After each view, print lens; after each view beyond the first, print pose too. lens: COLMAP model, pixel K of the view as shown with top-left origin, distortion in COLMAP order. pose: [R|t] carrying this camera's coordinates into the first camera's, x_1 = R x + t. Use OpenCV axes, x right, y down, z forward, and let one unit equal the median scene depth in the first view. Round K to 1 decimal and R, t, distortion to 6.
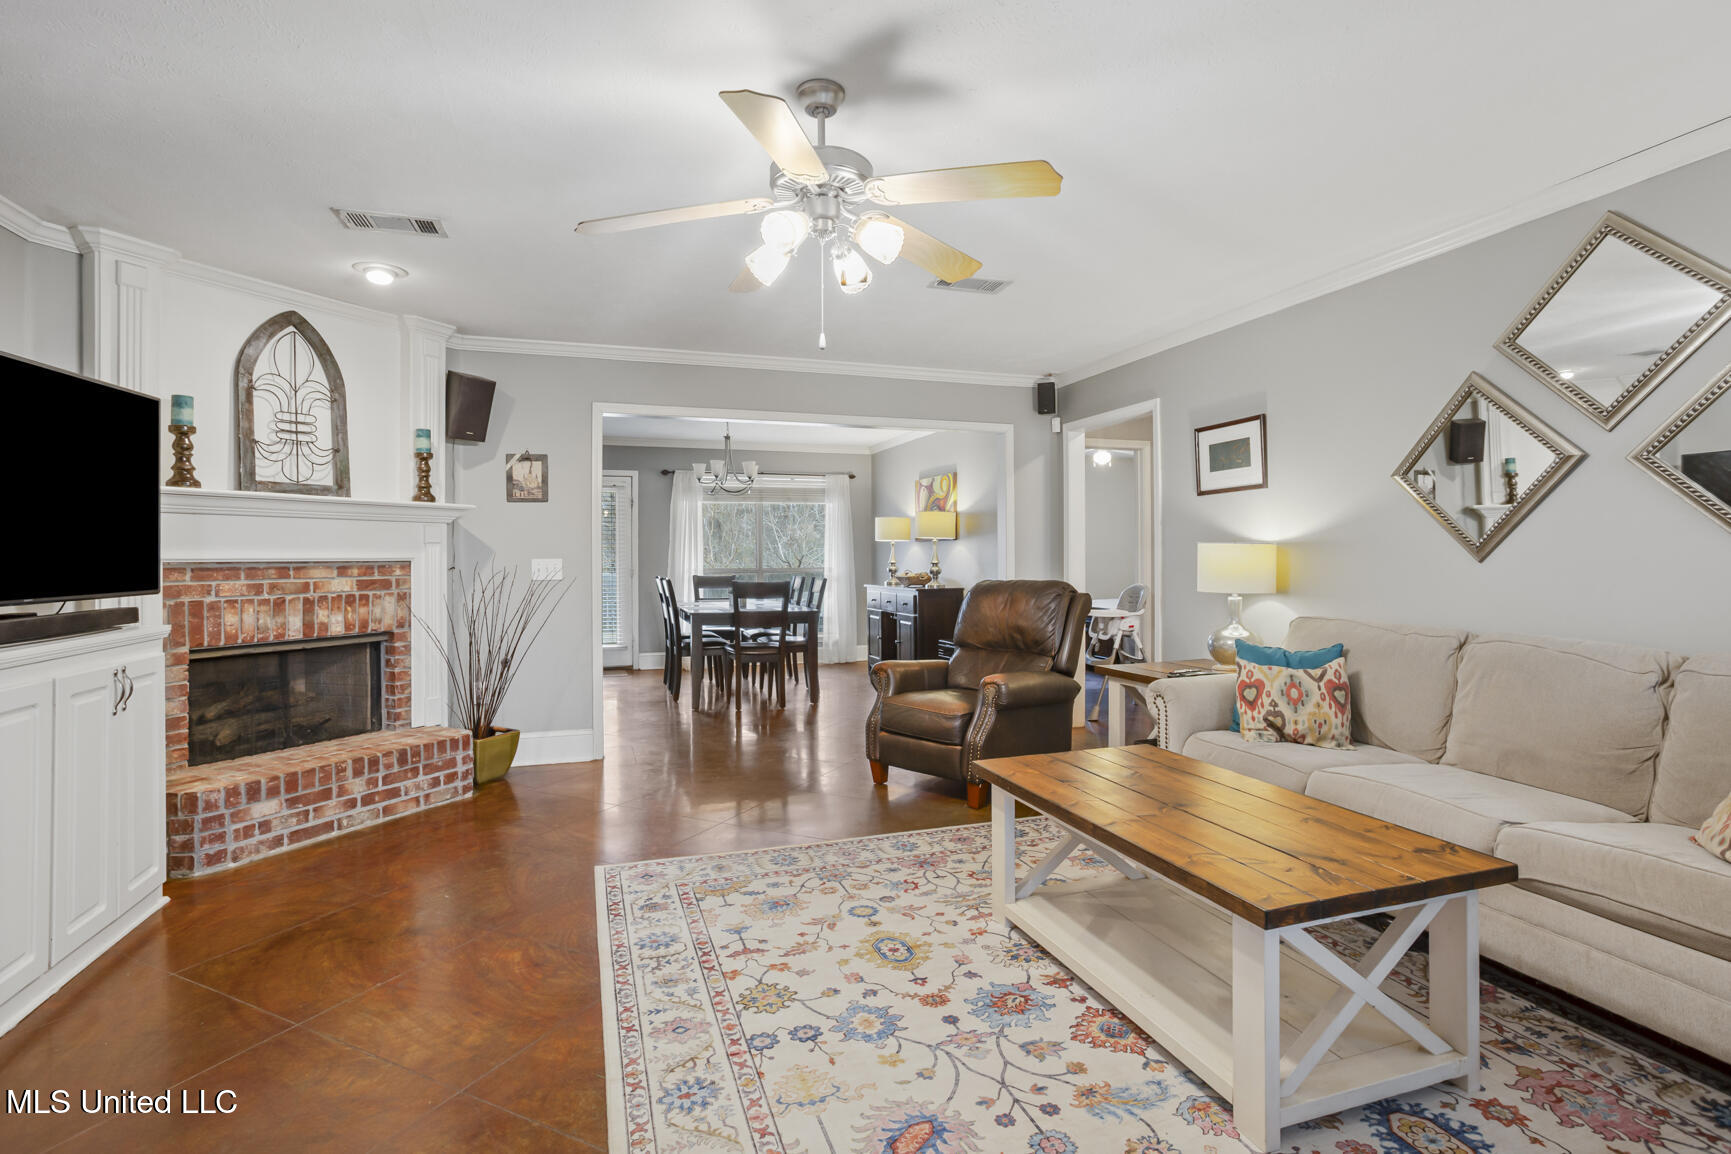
lens RADIAL K [[841.0, 0, 853.2], [0, 841.0, 559.0], [0, 0, 1]] dist [-0.030364, 0.011105]
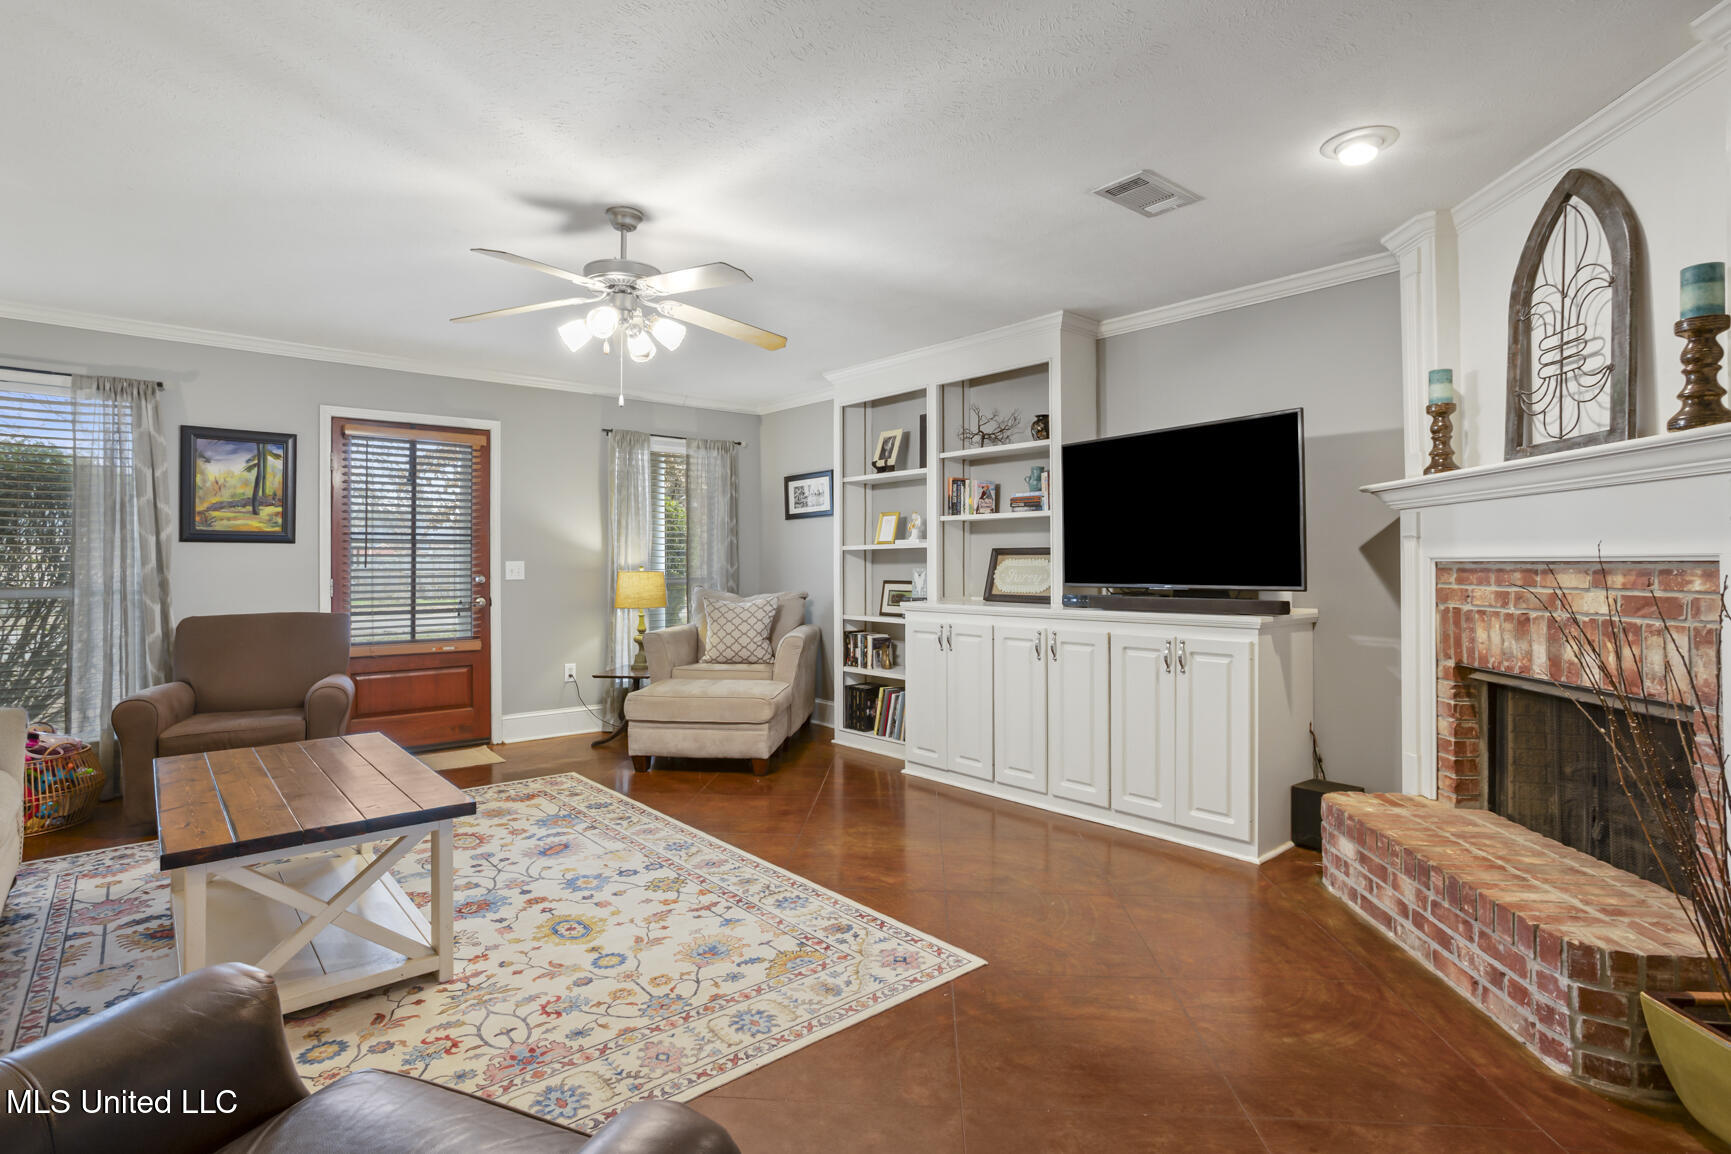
lens RADIAL K [[841.0, 0, 857.1], [0, 841.0, 558.7], [0, 0, 1]] dist [-0.030364, 0.011105]
pose [[-0.920504, 0.006199, -0.390685, 0.094228], [0.007534, 0.999970, -0.001884, -0.001865], [0.390661, -0.004678, -0.920523, 1.601099]]
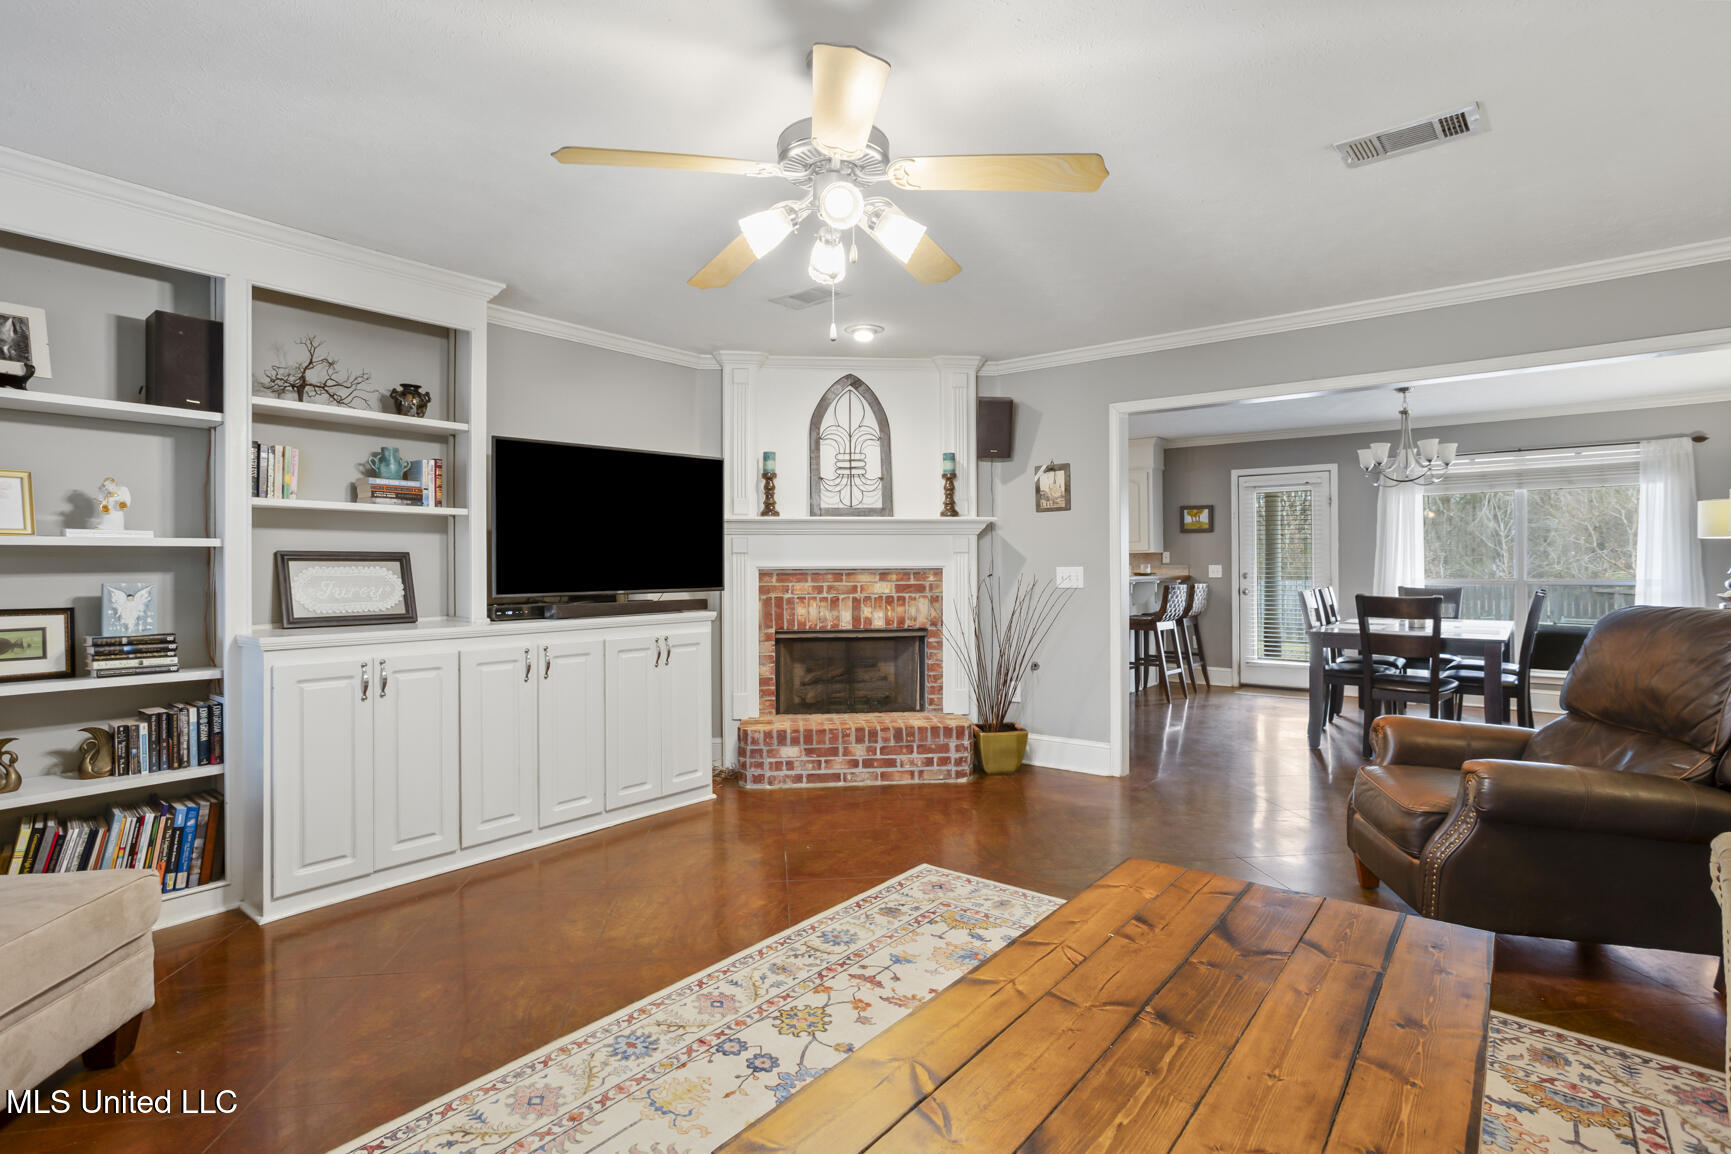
lens RADIAL K [[841.0, 0, 863.3], [0, 841.0, 566.4], [0, 0, 1]] dist [-0.030364, 0.011105]
pose [[0.546132, 0.001190, -0.837698, 0.502726], [0.000037, 0.999999, 0.001445, -0.003000], [0.837699, -0.000820, 0.546131, 0.355174]]
